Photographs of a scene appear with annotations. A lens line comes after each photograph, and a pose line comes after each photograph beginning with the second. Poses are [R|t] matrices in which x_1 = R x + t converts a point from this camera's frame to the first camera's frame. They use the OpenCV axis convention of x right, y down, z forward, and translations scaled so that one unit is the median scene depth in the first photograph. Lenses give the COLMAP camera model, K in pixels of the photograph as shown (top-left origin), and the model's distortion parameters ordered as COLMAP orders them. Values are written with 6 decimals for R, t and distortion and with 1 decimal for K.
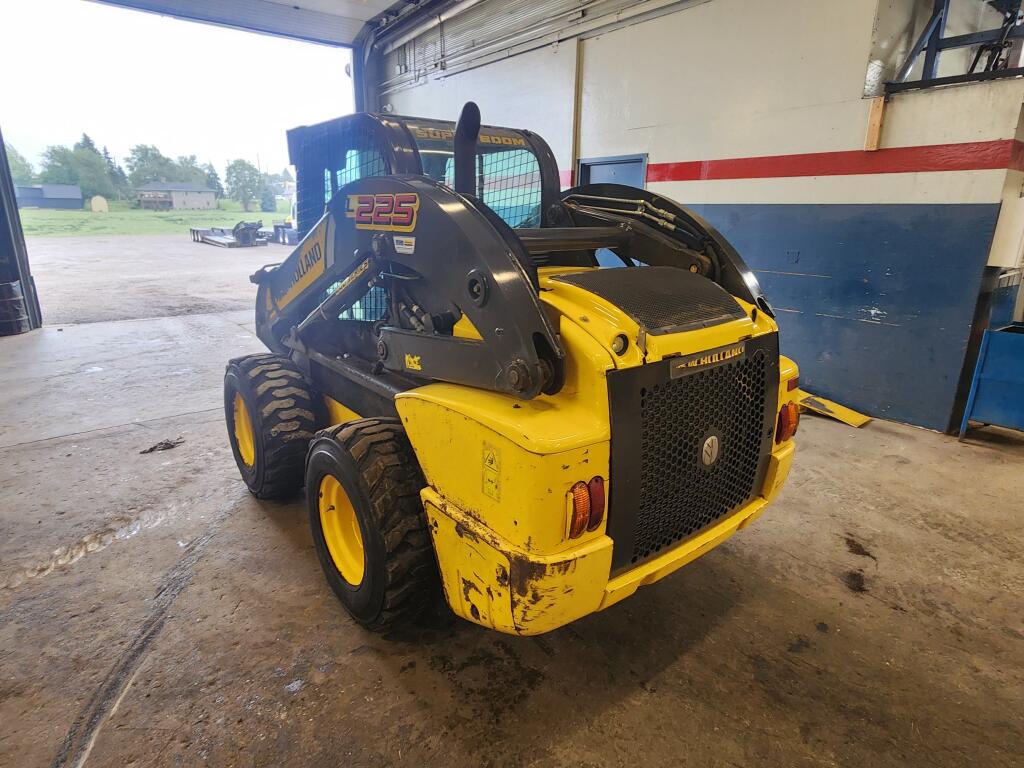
lens RADIAL K [[585.6, 0, 511.9], [0, 585.6, 383.7], [0, 0, 1]] dist [-0.003335, 0.004656]
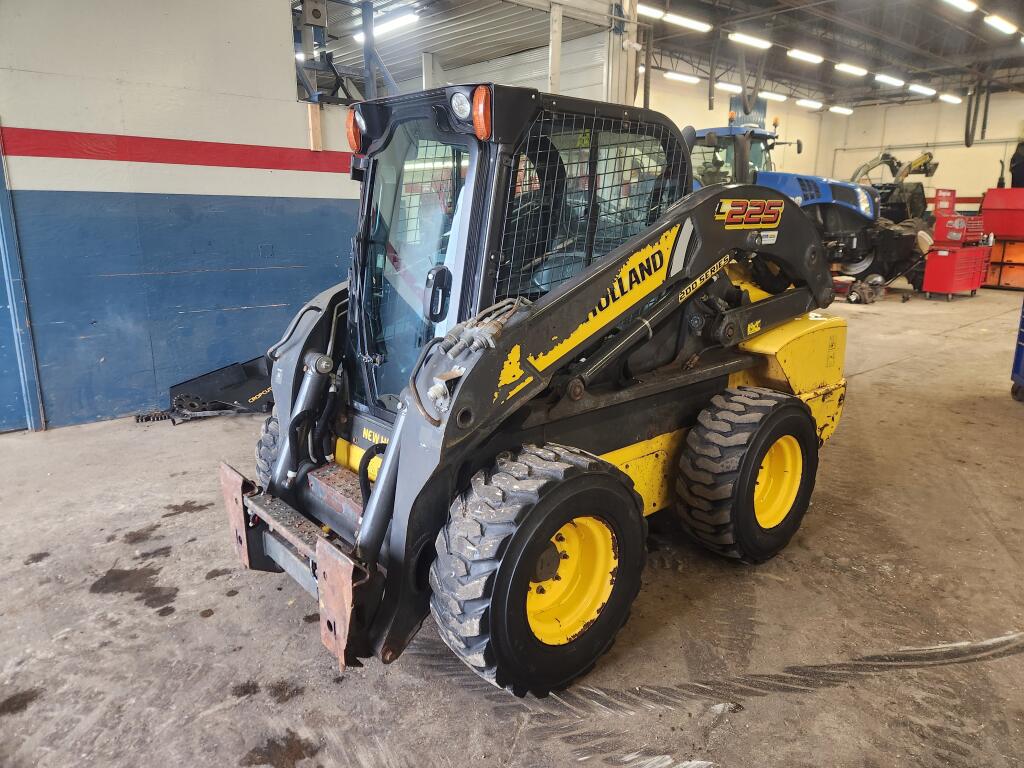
lens RADIAL K [[690.7, 0, 527.0], [0, 690.7, 370.3], [0, 0, 1]] dist [0.048647, -0.021310]
pose [[-0.053522, -0.239153, 0.969506, -1.751549], [0.274757, 0.929895, 0.244550, -0.489792], [-0.960023, 0.279468, 0.015939, 1.568105]]
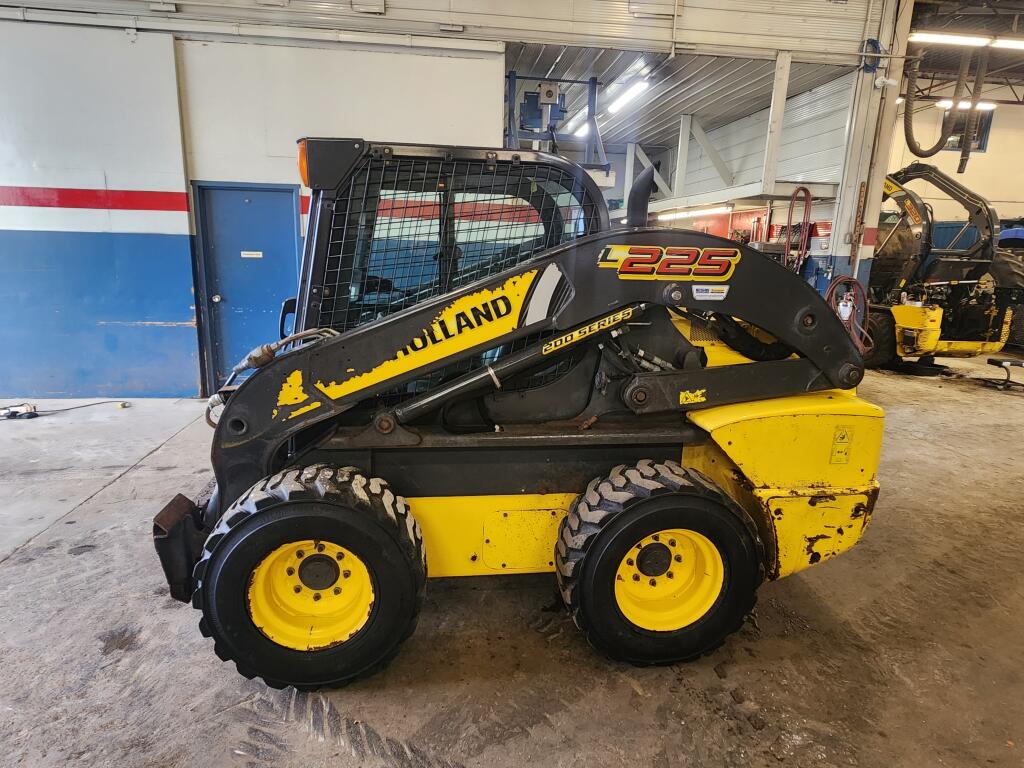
lens RADIAL K [[585.6, 0, 502.4], [0, 585.6, 385.2], [0, 0, 1]] dist [-0.003335, 0.004656]
pose [[0.523170, -0.191360, 0.830467, -1.340716], [0.220119, 0.971741, 0.085245, -0.243592], [-0.823311, 0.138204, 0.550507, 0.720817]]
